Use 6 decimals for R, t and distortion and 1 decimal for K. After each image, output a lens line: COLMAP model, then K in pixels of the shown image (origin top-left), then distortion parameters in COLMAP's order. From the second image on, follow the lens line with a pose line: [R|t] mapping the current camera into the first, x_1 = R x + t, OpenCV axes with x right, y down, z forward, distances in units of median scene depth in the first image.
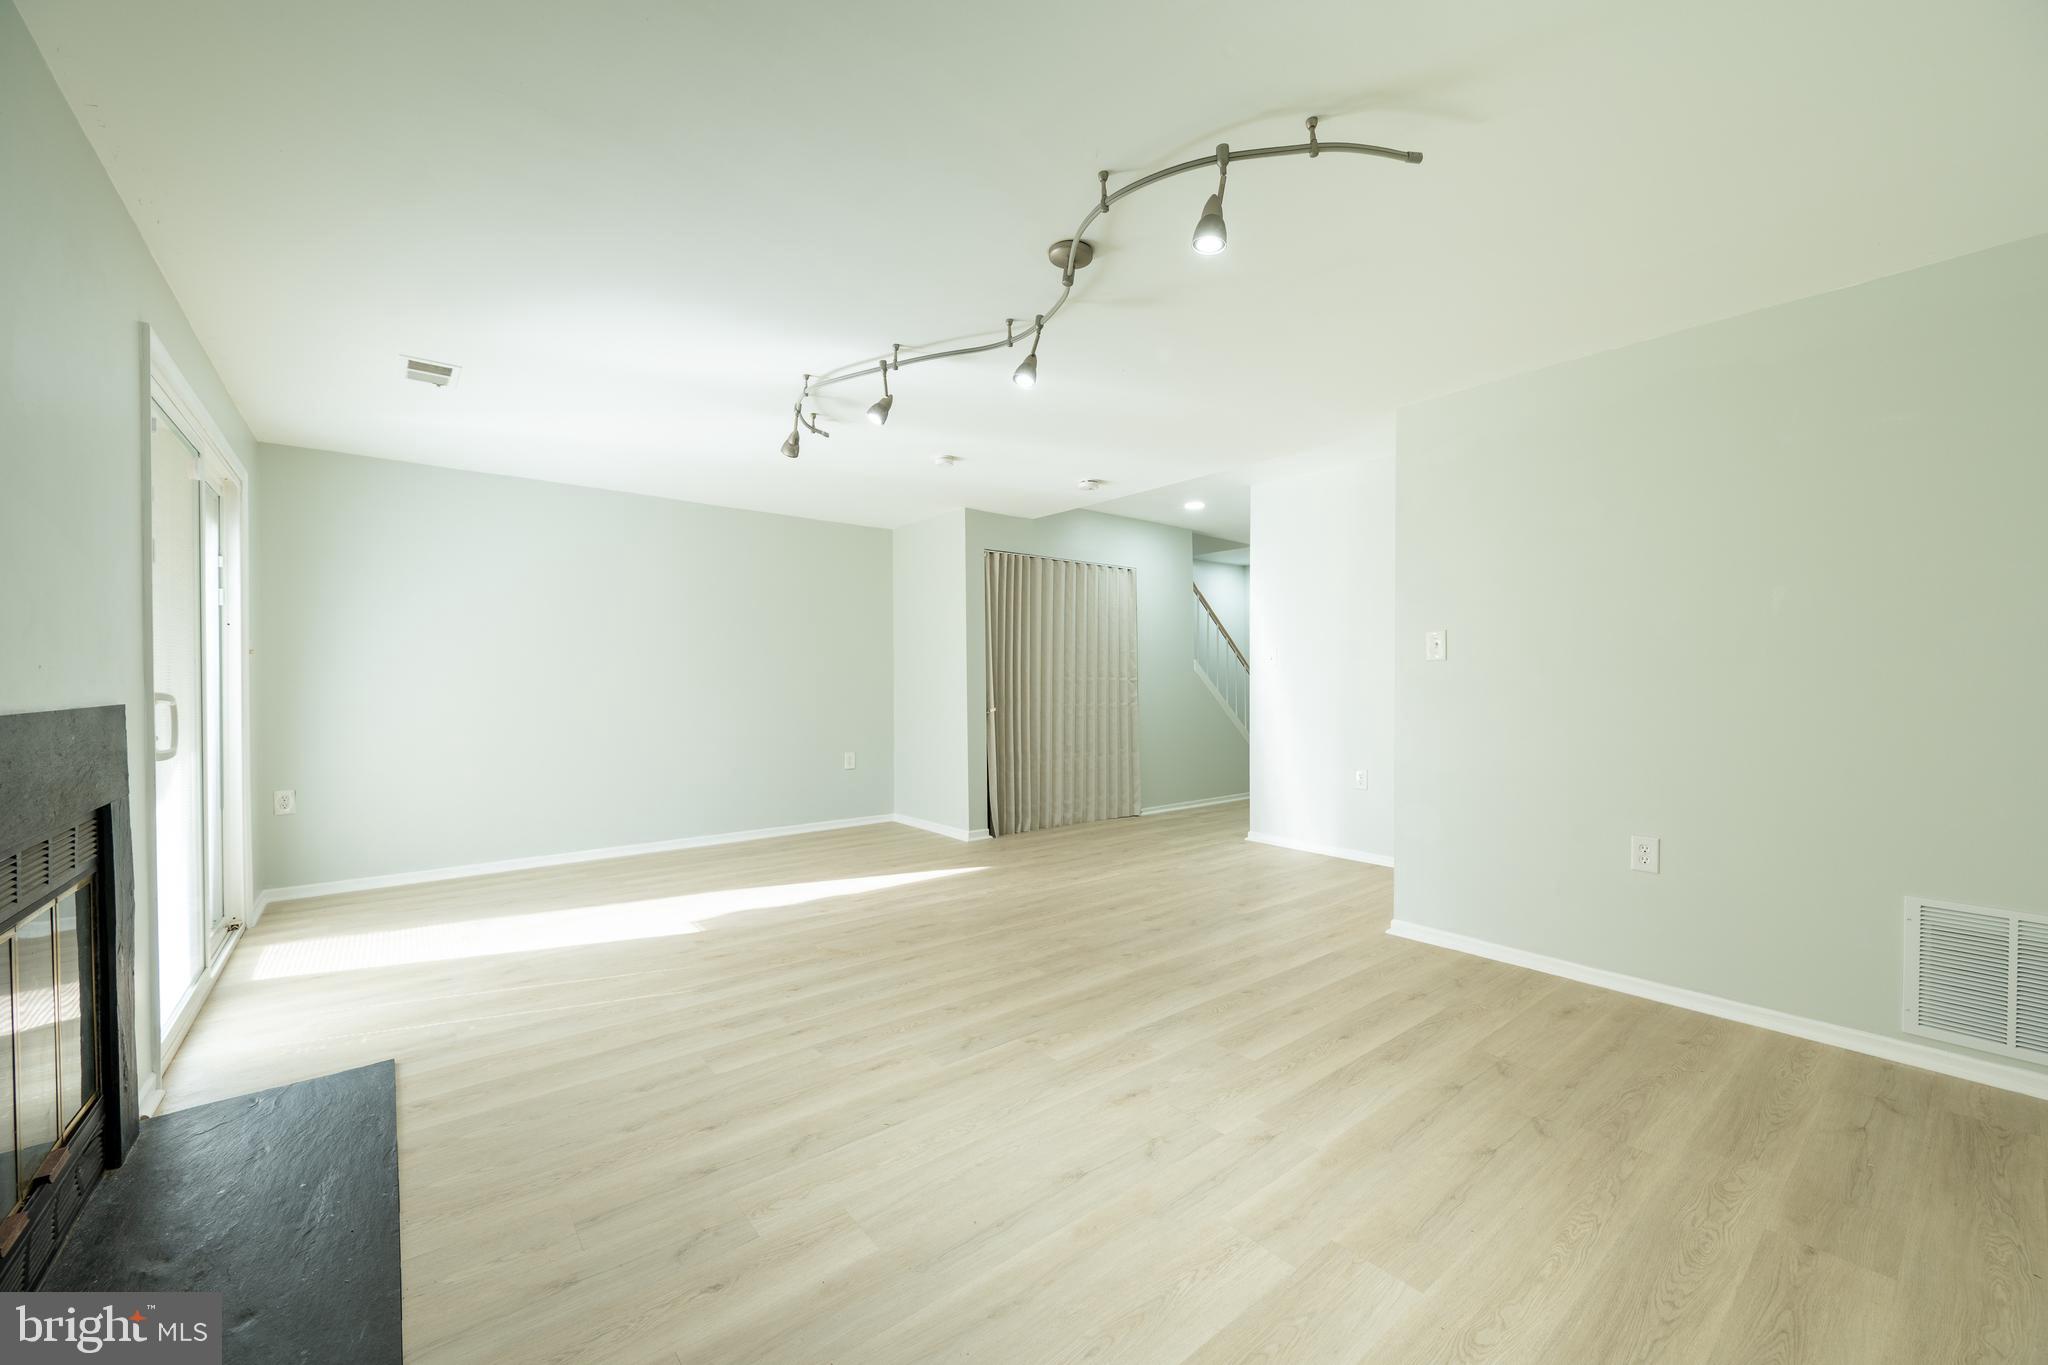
lens RADIAL K [[802.2, 0, 1023.2], [0, 802.2, 686.9], [0, 0, 1]] dist [-0.000750, -0.000160]
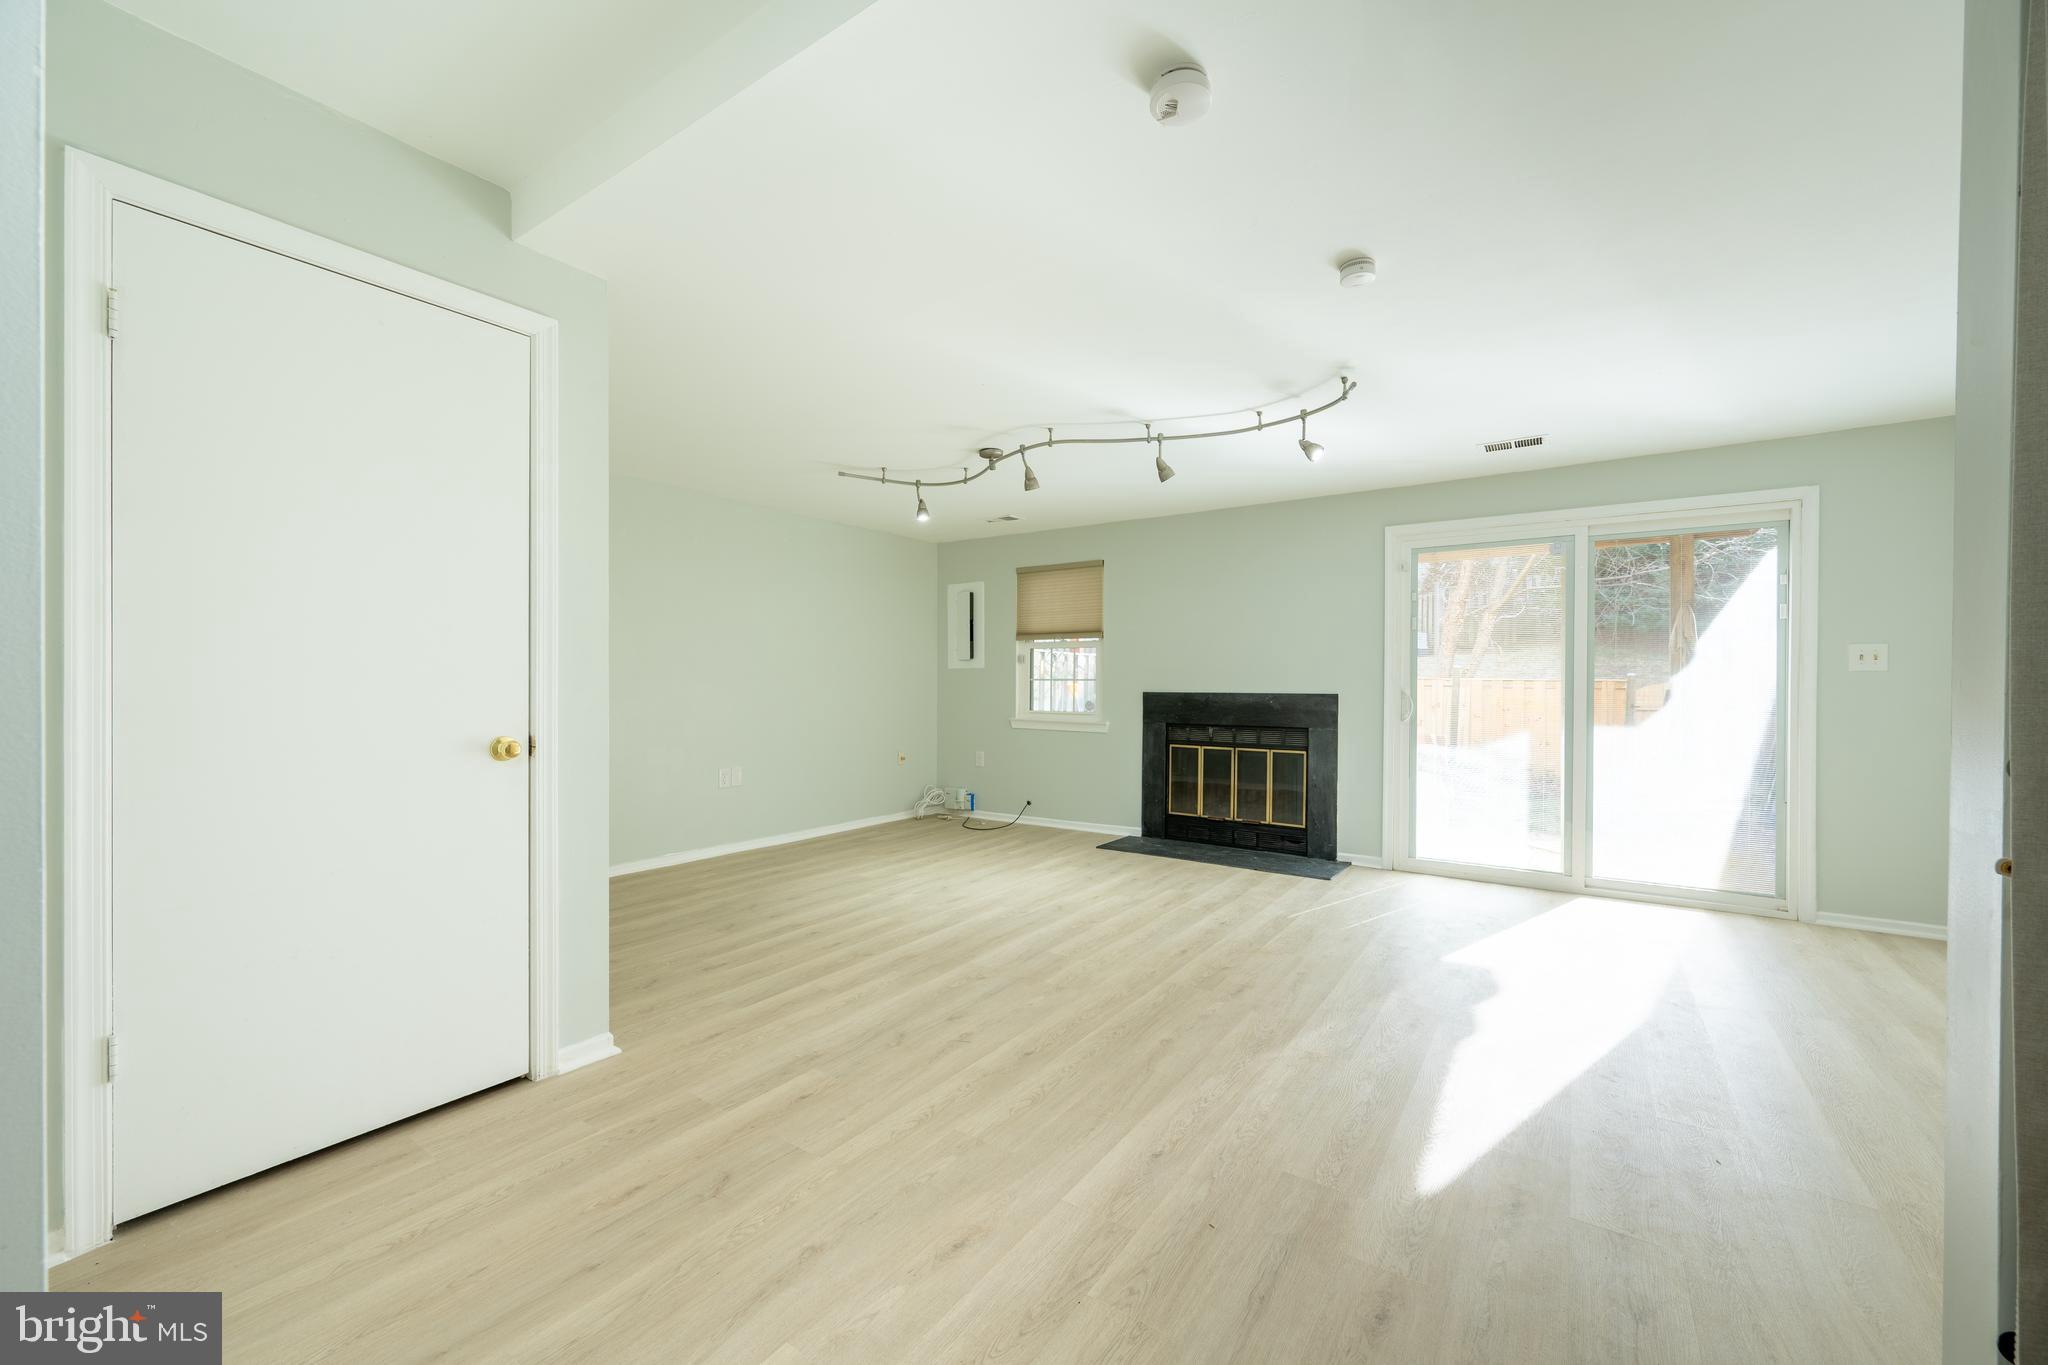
lens RADIAL K [[802.2, 0, 1029.6], [0, 802.2, 692.4], [0, 0, 1]] dist [-0.000750, -0.000160]
pose [[-0.956921, 0.000847, -0.290346, 0.349046], [-0.004794, 0.999813, 0.018716, -0.015368], [0.290308, 0.019302, -0.956739, 1.920672]]
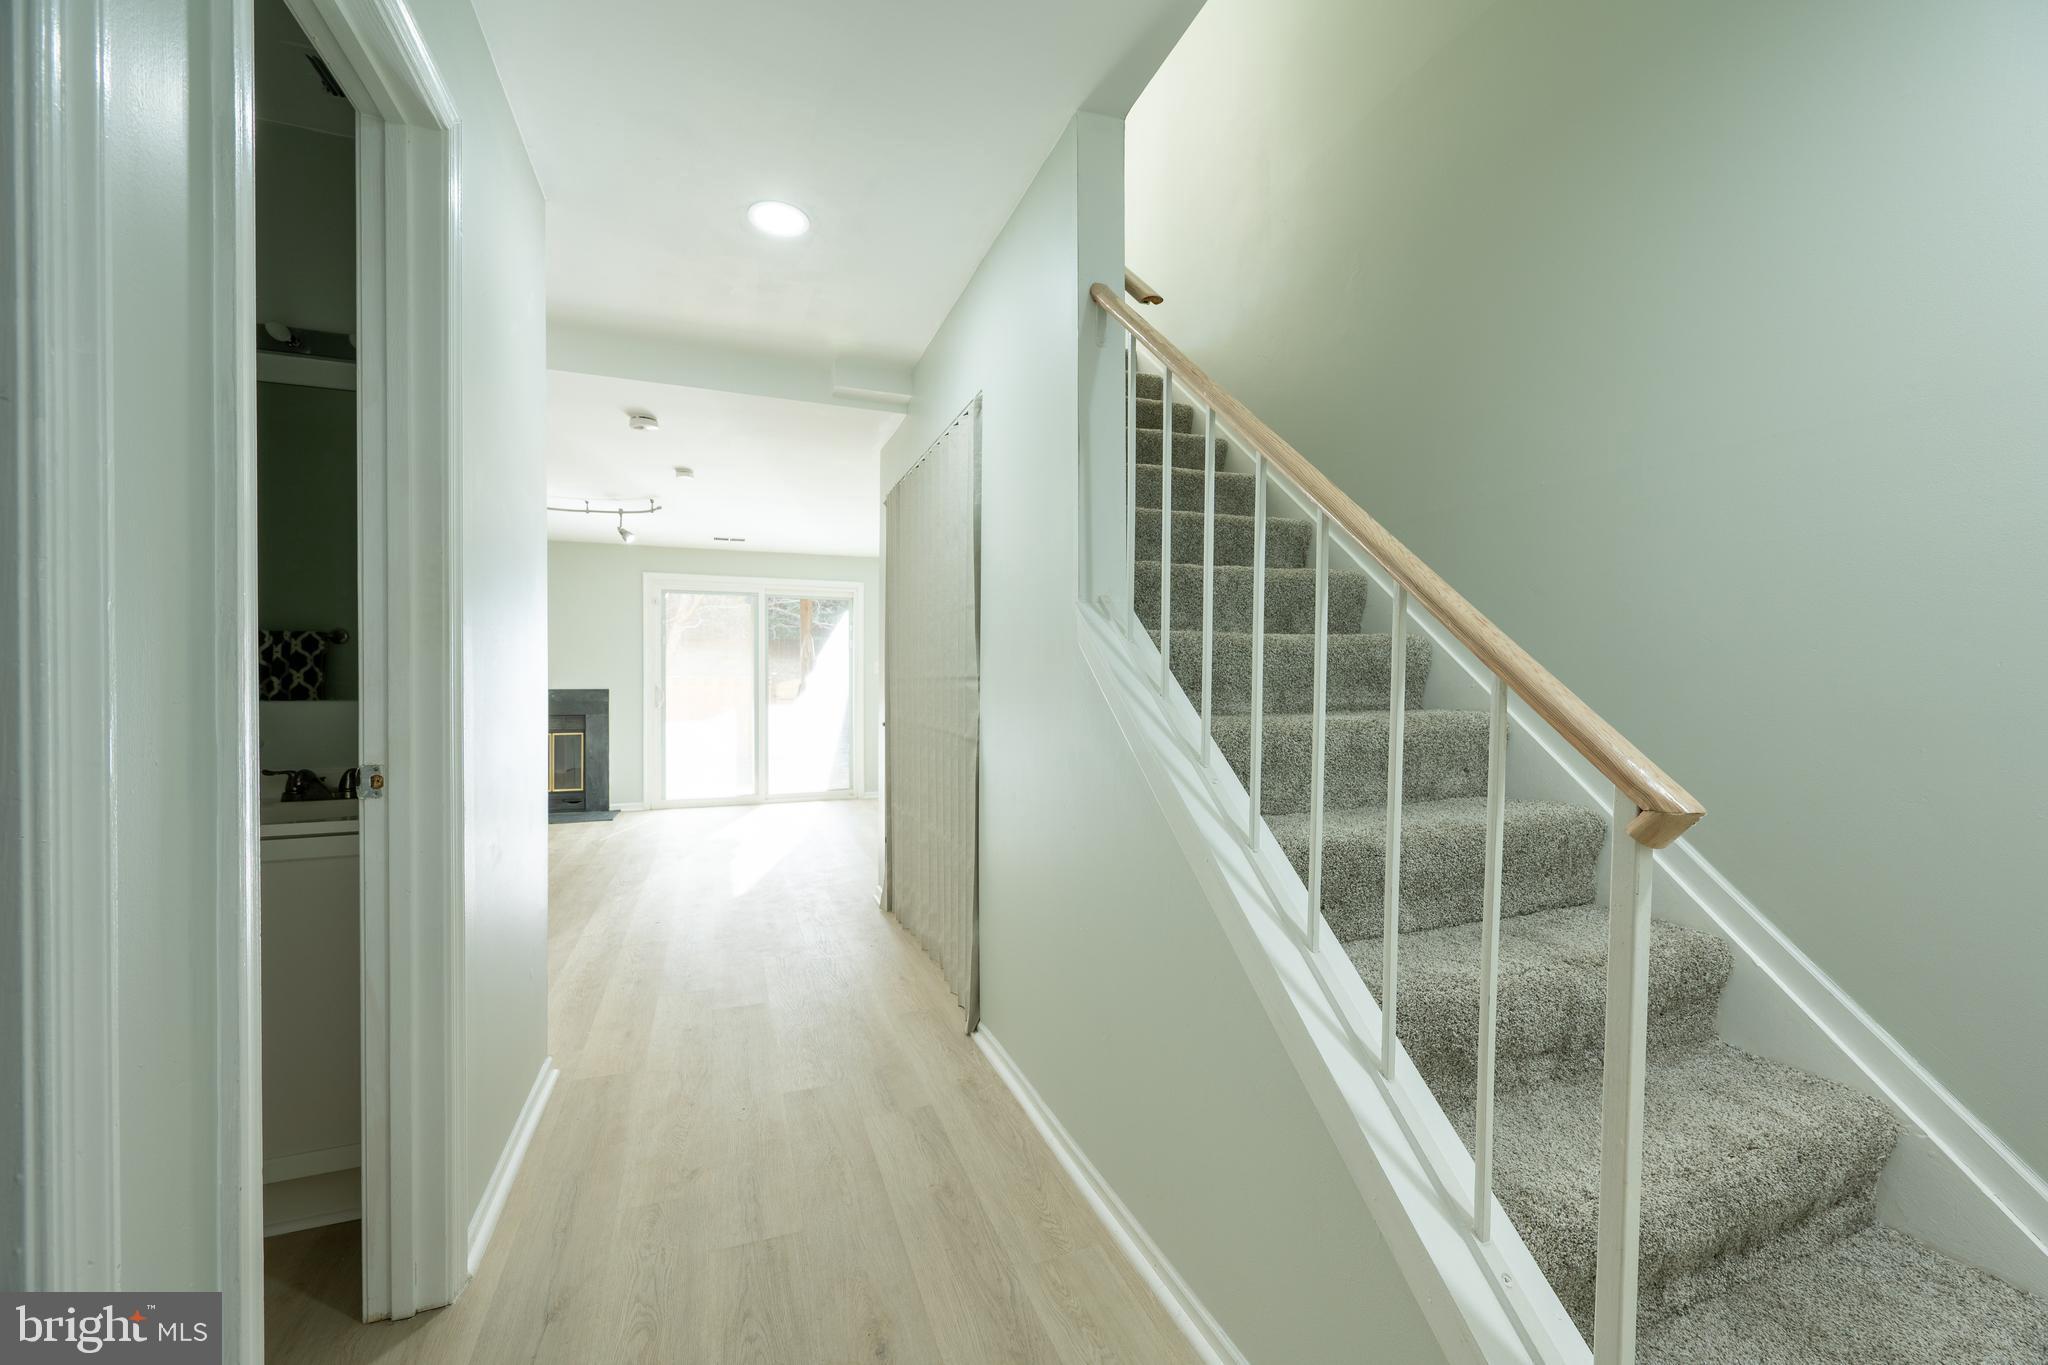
lens RADIAL K [[802.2, 0, 1027.3], [0, 802.2, 690.2], [0, 0, 1]] dist [-0.000750, -0.000160]
pose [[-0.305329, 0.012607, -0.952163, 1.026036], [-0.007730, 0.999847, 0.015717, -0.025376], [0.952215, 0.012159, -0.305185, 2.322766]]
